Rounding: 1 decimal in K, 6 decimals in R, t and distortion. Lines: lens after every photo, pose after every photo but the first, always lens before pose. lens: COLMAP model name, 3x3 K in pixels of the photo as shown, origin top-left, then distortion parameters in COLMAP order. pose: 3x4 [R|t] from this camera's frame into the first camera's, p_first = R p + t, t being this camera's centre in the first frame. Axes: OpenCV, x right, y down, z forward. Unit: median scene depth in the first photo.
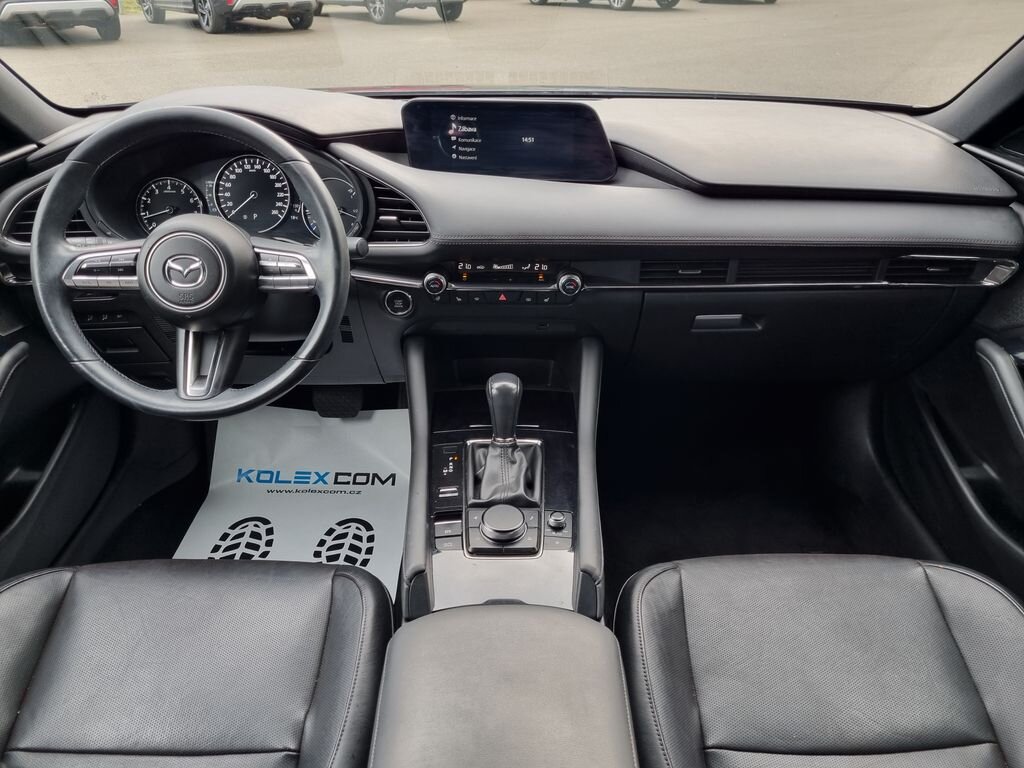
lens RADIAL K [[767.6, 0, 511.0], [0, 767.6, 365.4], [0, 0, 1]] dist [0.007518, -0.009664]
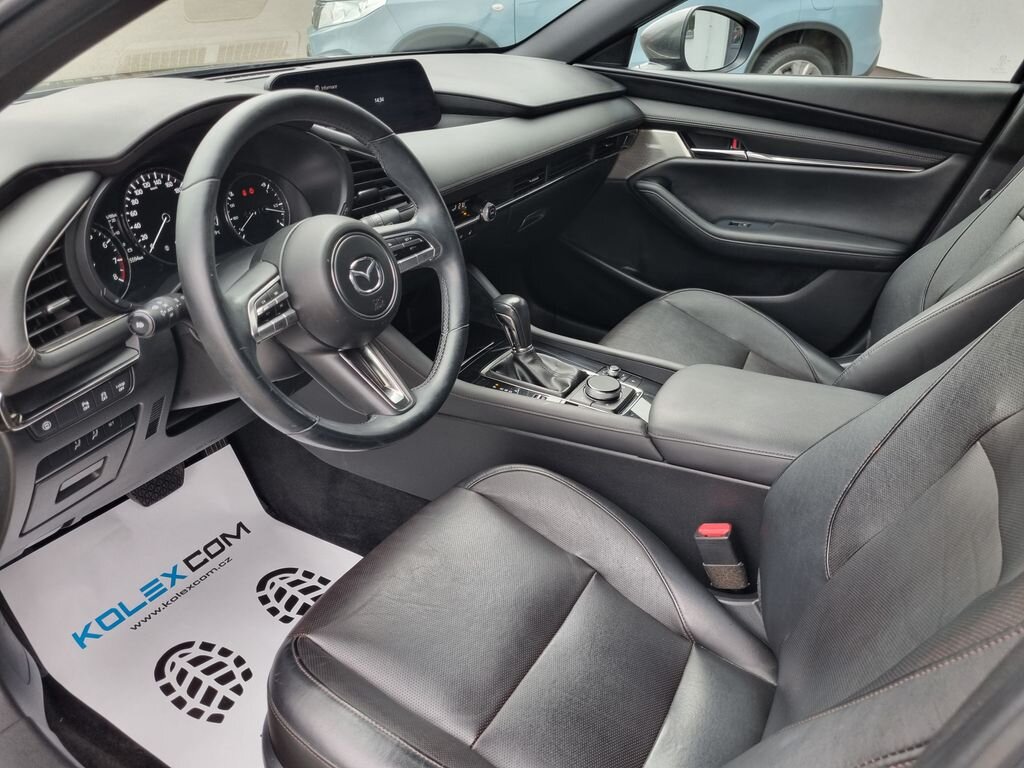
lens RADIAL K [[782.2, 0, 490.7], [0, 782.2, 377.3], [0, 0, 1]] dist [0.018040, 0.002656]
pose [[0.516443, -0.398629, 0.757879, -0.840876], [0.381044, 0.899568, 0.213500, -0.121042], [-0.766871, 0.178525, 0.616471, 0.281115]]
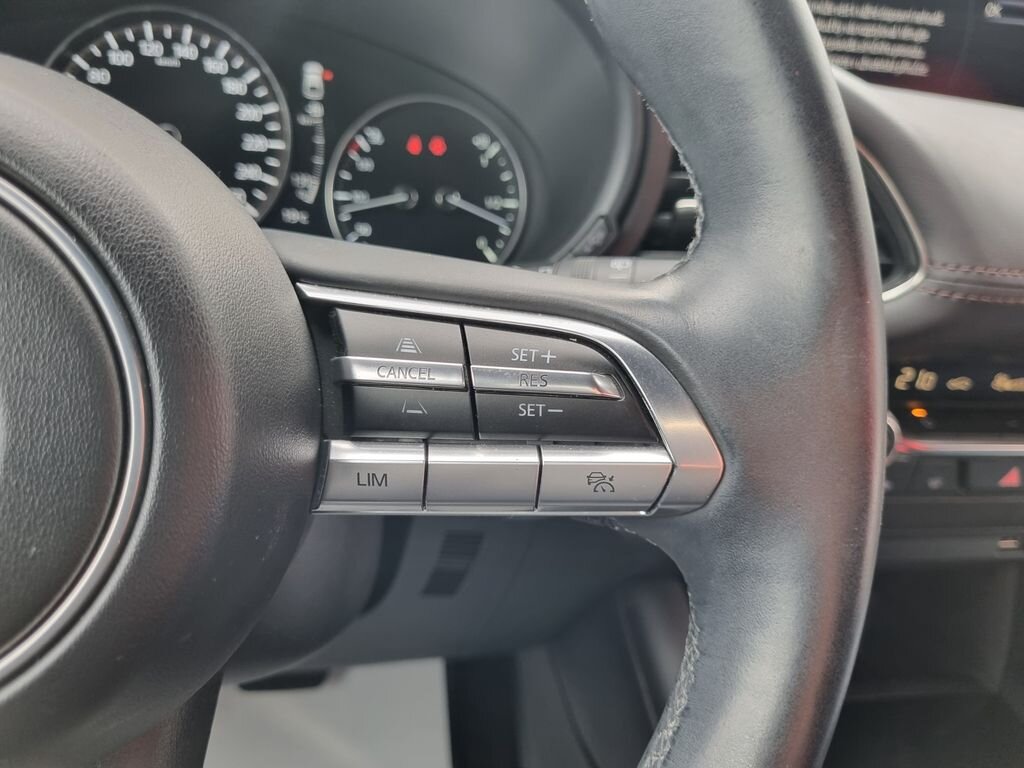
lens RADIAL K [[782.2, 0, 490.7], [0, 782.2, 377.3], [0, 0, 1]] dist [0.018040, 0.002656]
pose [[0.981610, 0.016963, 0.190142, -0.265035], [0.000413, 0.995853, -0.090974, -0.093354], [-0.190897, 0.089380, 0.977532, 0.667425]]
